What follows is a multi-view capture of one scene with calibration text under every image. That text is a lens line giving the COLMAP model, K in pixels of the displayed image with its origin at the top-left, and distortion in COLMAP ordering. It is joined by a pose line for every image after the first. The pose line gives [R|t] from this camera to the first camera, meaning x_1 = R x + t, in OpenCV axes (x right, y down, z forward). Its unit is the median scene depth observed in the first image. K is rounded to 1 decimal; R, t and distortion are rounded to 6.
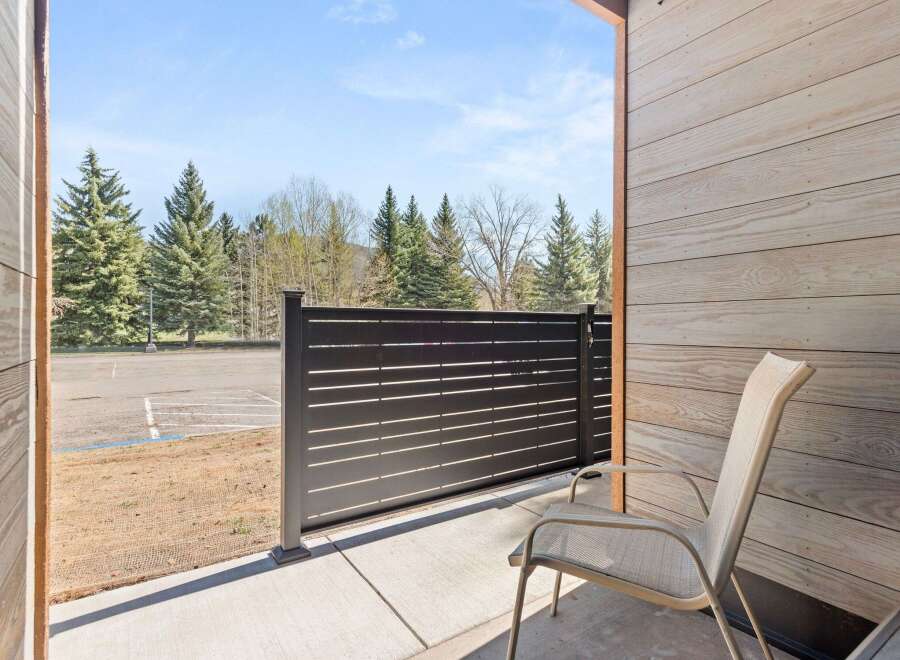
lens RADIAL K [[463.1, 0, 452.5], [0, 463.1, 330.0], [0, 0, 1]] dist [0.011381, -0.001036]
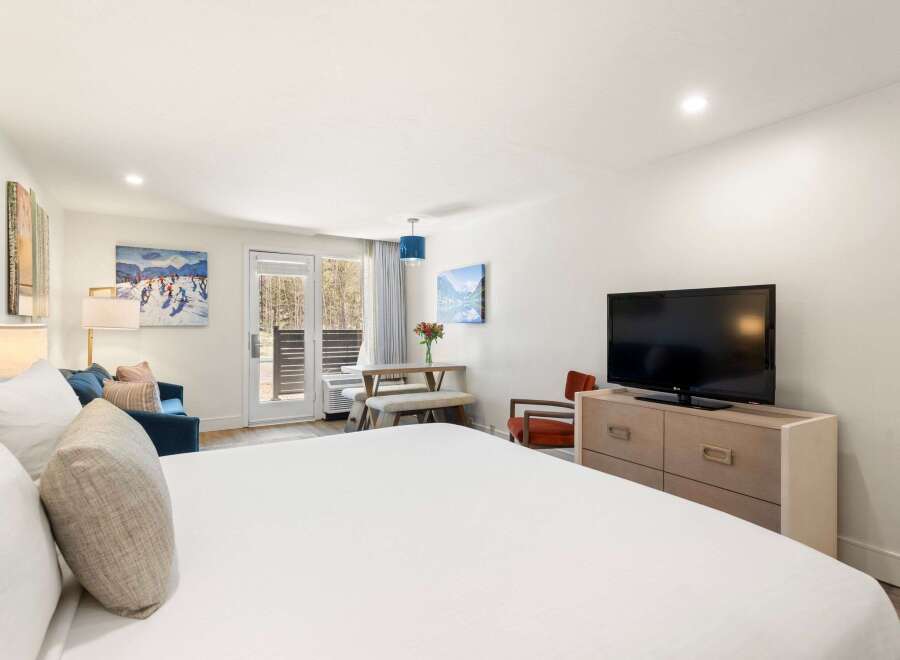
lens RADIAL K [[463.1, 0, 452.5], [0, 463.1, 330.0], [0, 0, 1]] dist [0.011381, -0.001036]
pose [[0.999606, 0.000692, -0.028075, 0.058243], [-0.000741, 0.999998, -0.001721, -0.002401], [0.028074, 0.001741, 0.999604, -0.132297]]
